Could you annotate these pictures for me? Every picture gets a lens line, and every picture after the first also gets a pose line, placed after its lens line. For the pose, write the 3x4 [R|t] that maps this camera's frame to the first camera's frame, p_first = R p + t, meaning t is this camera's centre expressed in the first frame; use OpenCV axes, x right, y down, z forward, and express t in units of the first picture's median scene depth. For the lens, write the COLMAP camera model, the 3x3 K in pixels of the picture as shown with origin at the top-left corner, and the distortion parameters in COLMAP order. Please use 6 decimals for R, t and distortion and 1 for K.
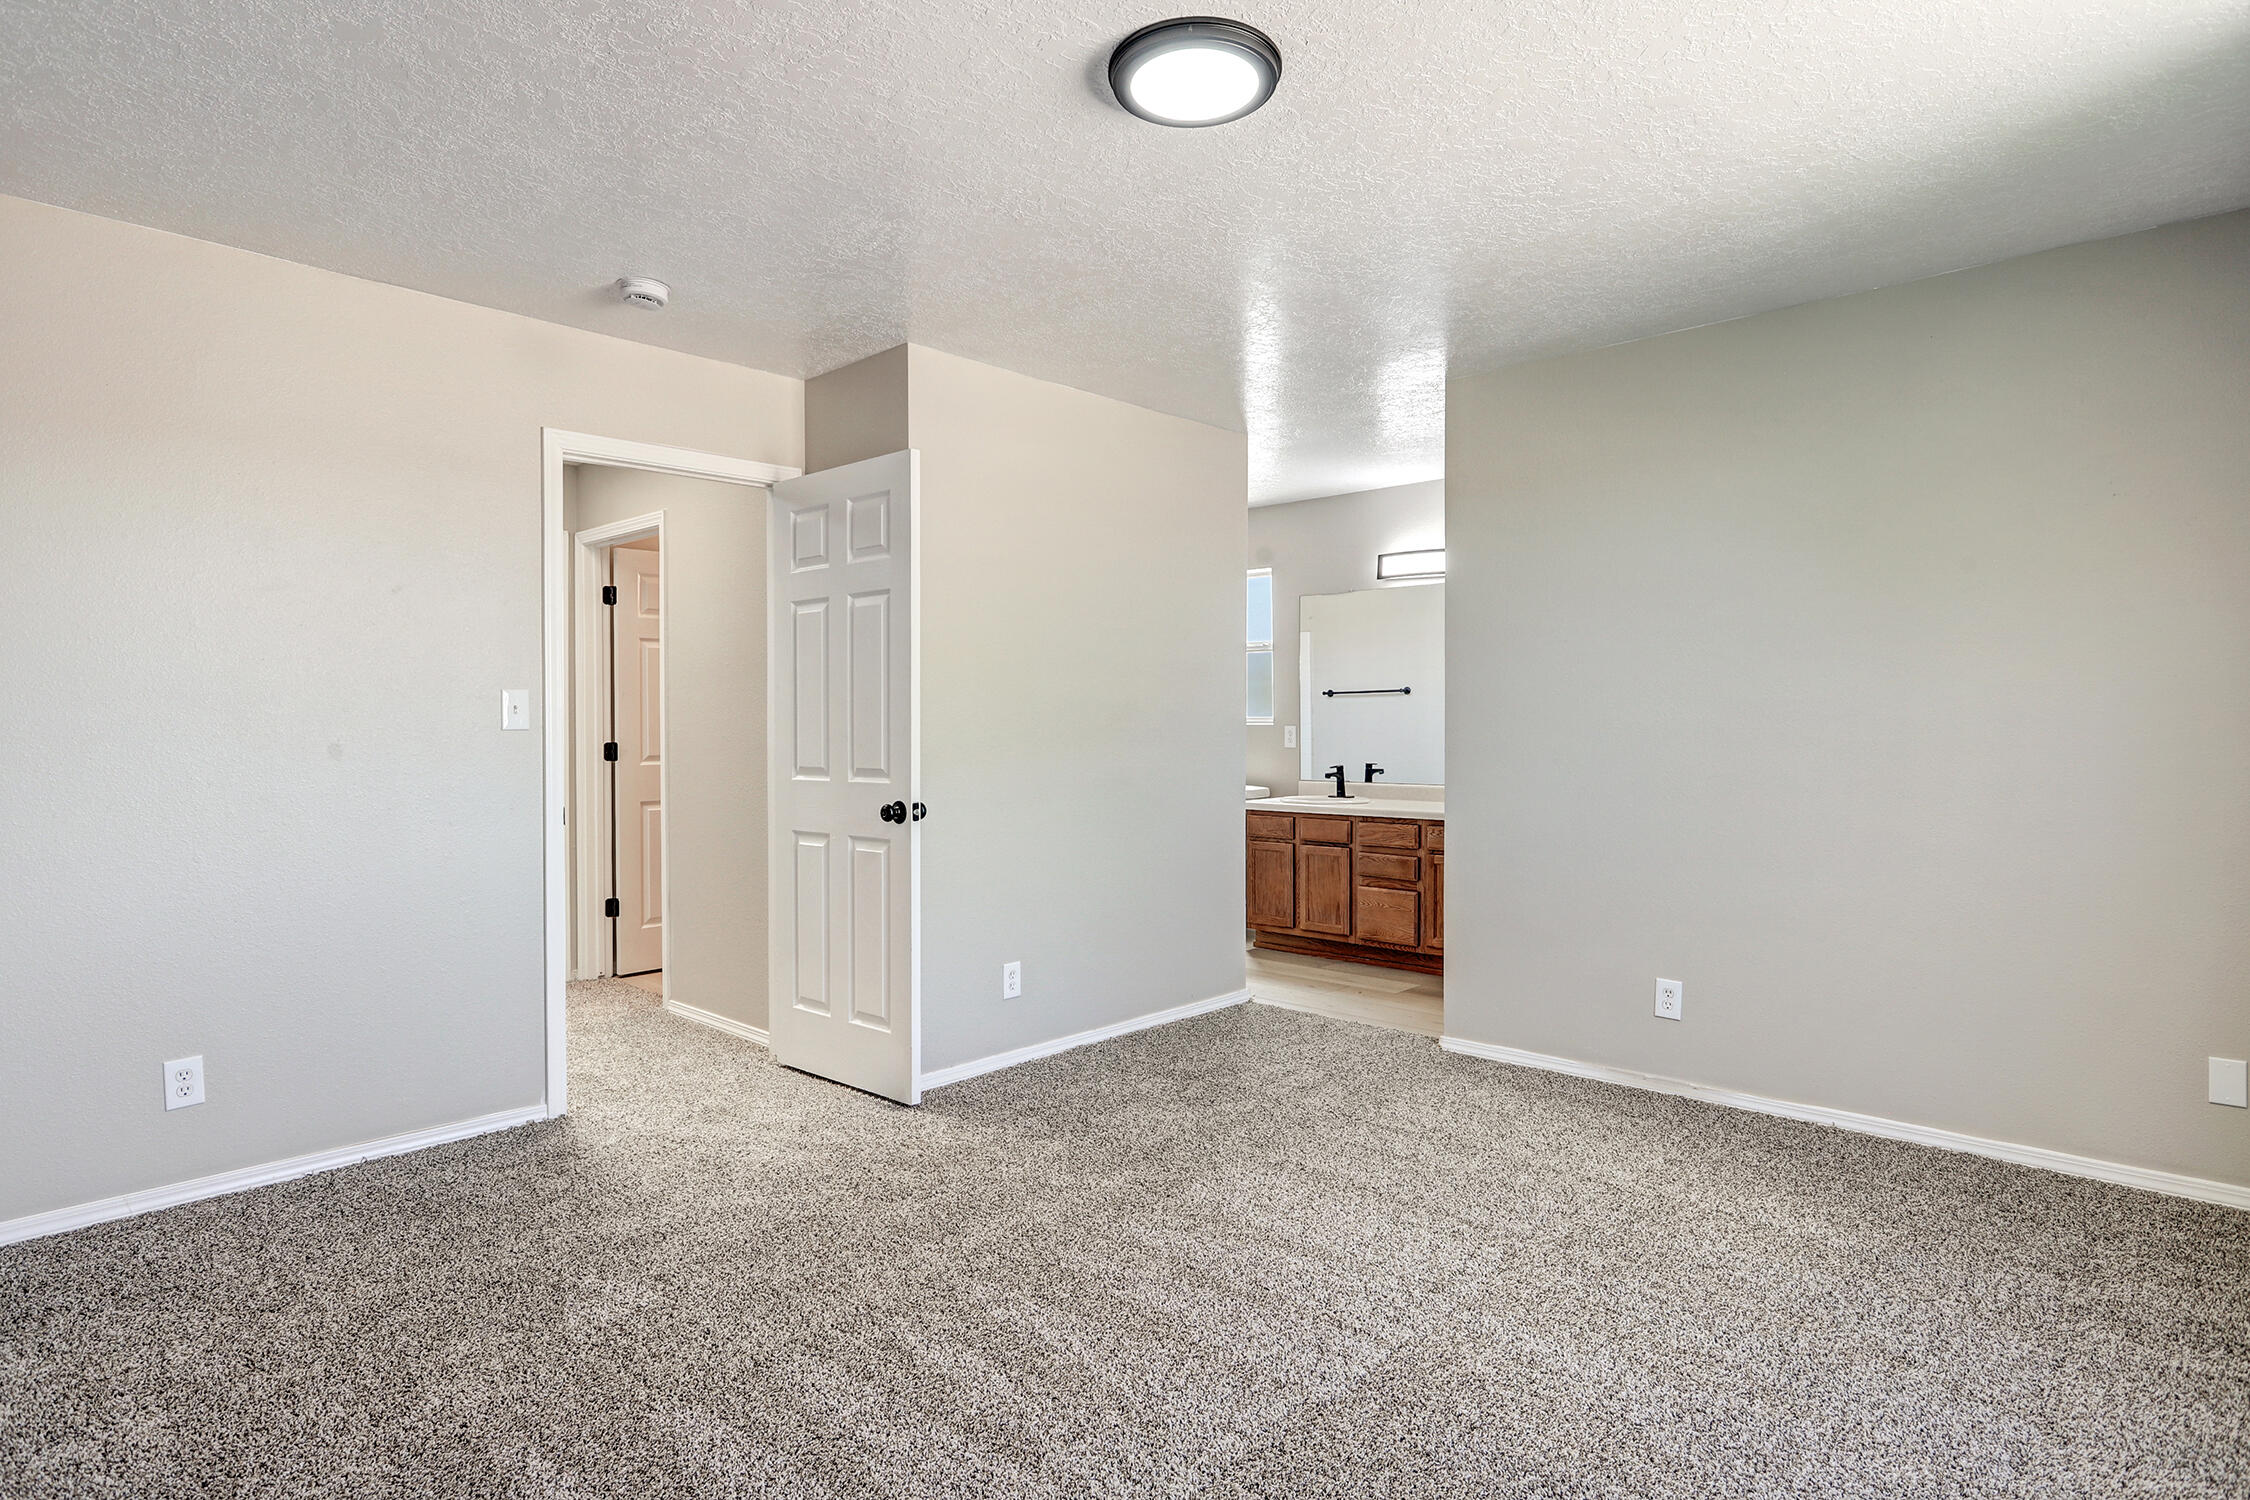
lens RADIAL K [[1202.5, 0, 1124.7], [0, 1202.5, 750.1], [0, 0, 1]] dist [-0.016134, -0.000683]
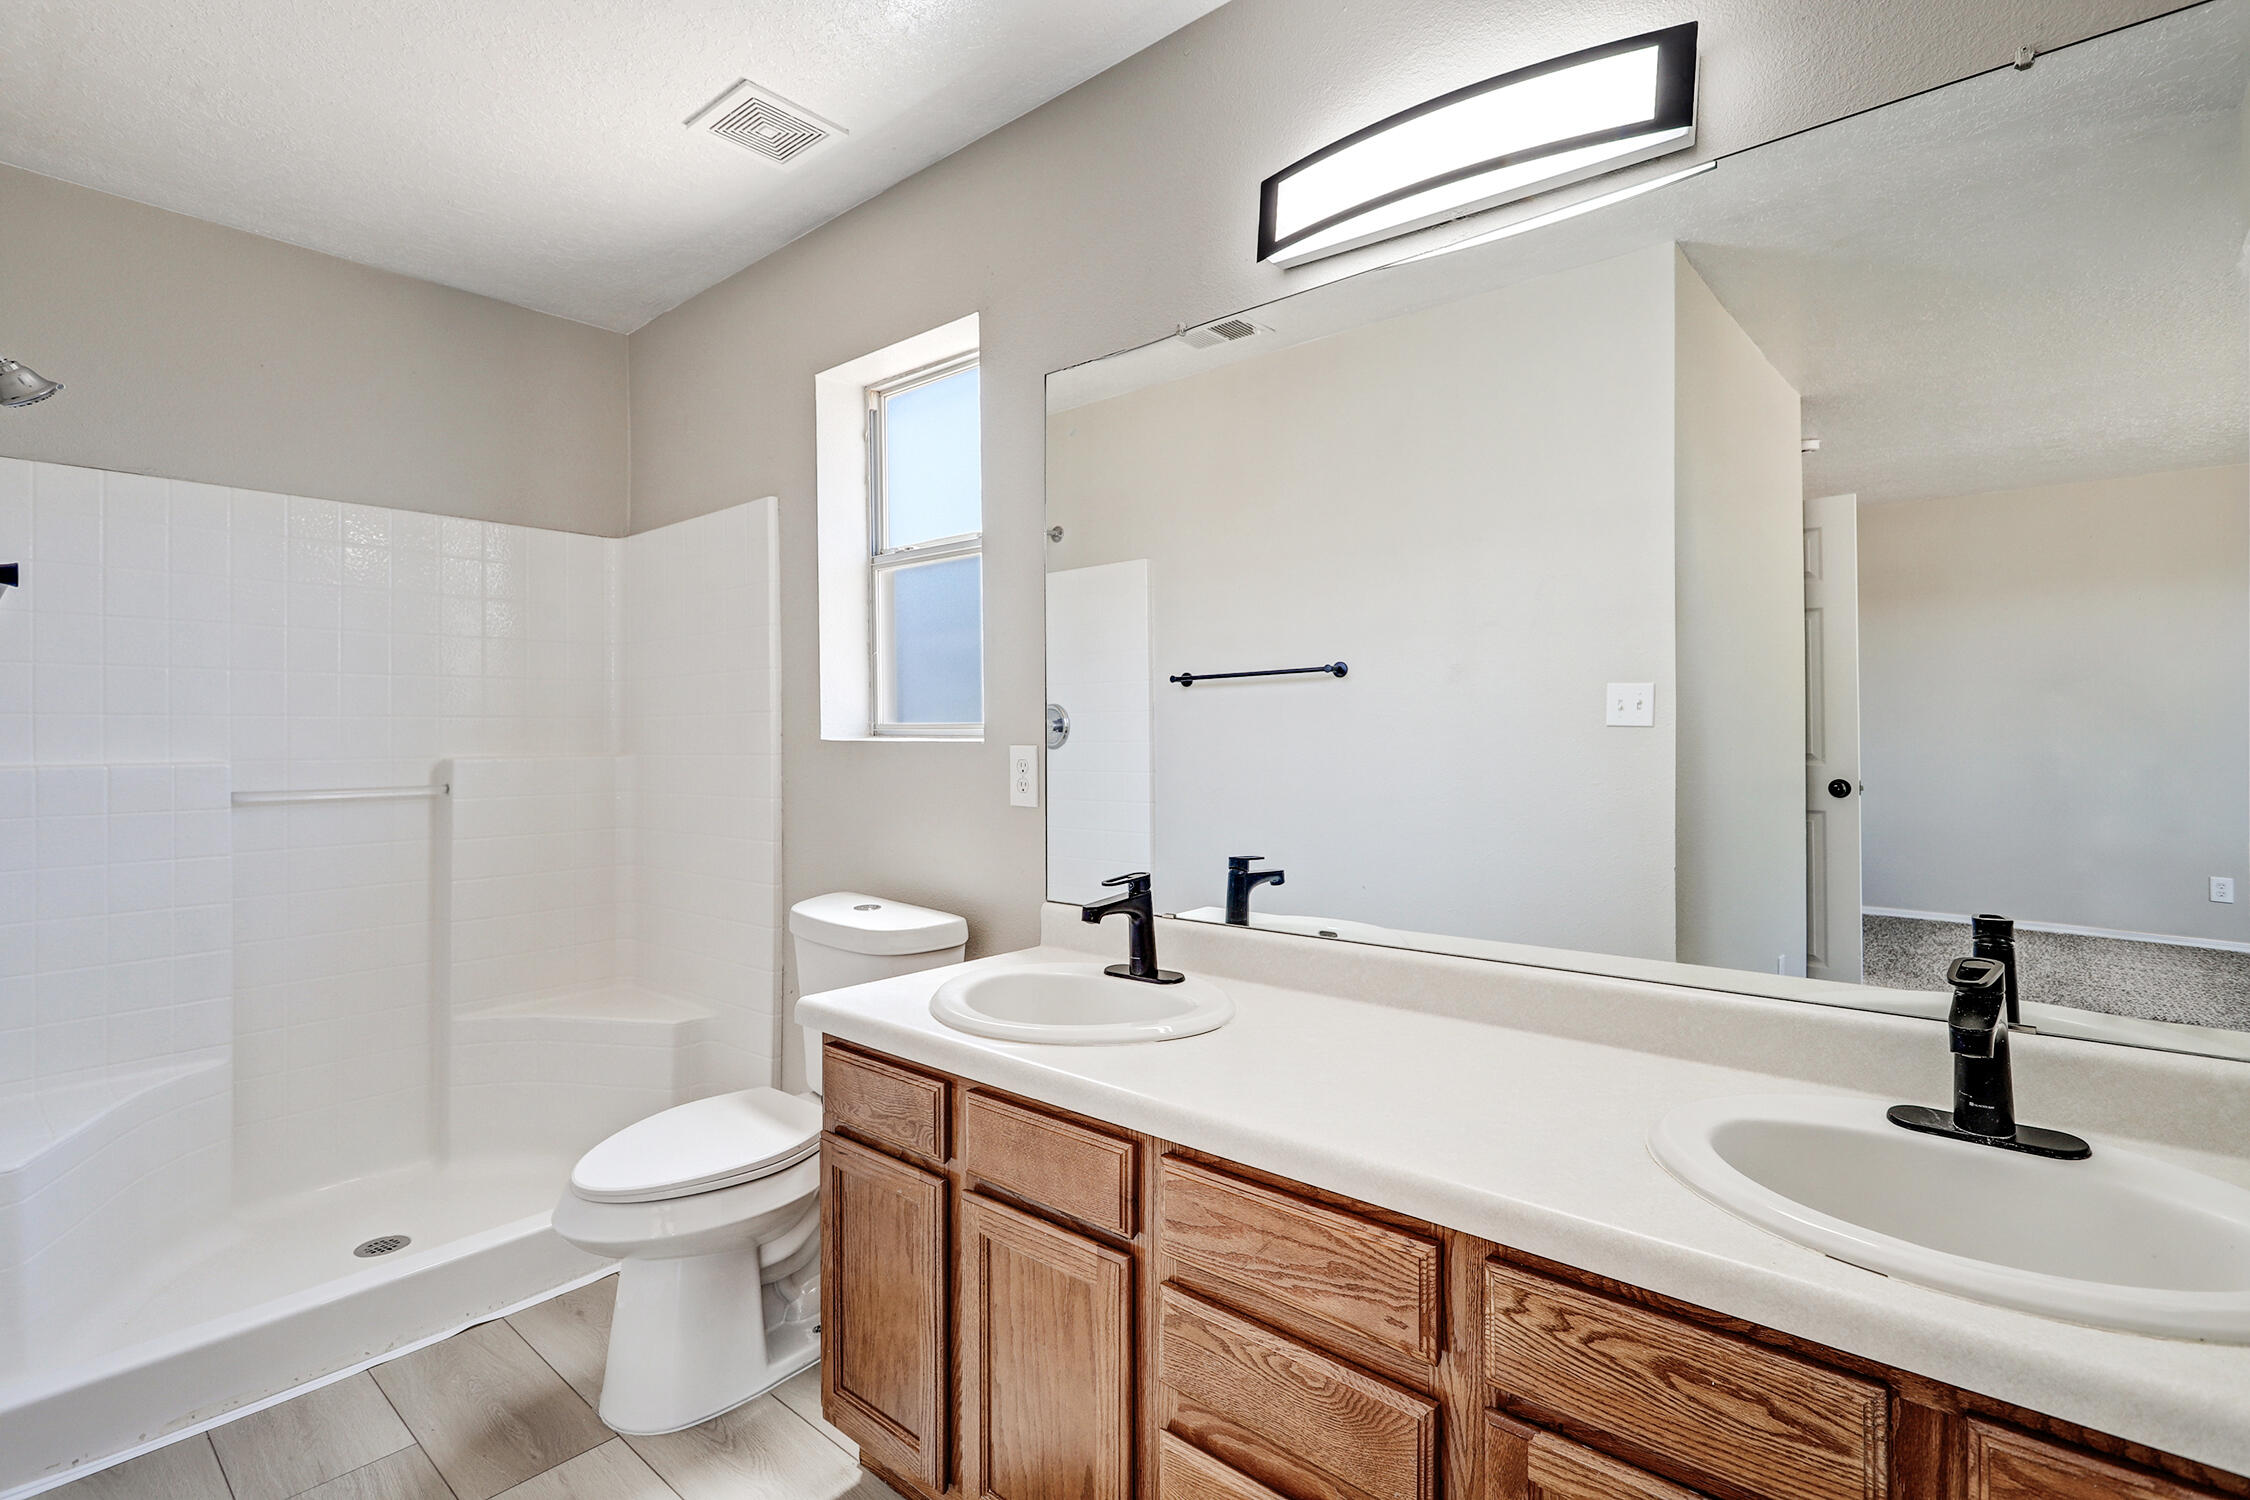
lens RADIAL K [[1073.6, 0, 1125.0], [0, 1073.6, 746.1], [0, 0, 1]] dist [-0.018334, 0.000486]
pose [[0.998743, 0.004946, 0.049877, 0.161819], [-0.004175, 0.999870, -0.015547, -0.015931], [-0.049947, 0.015319, 0.998634, 0.727689]]
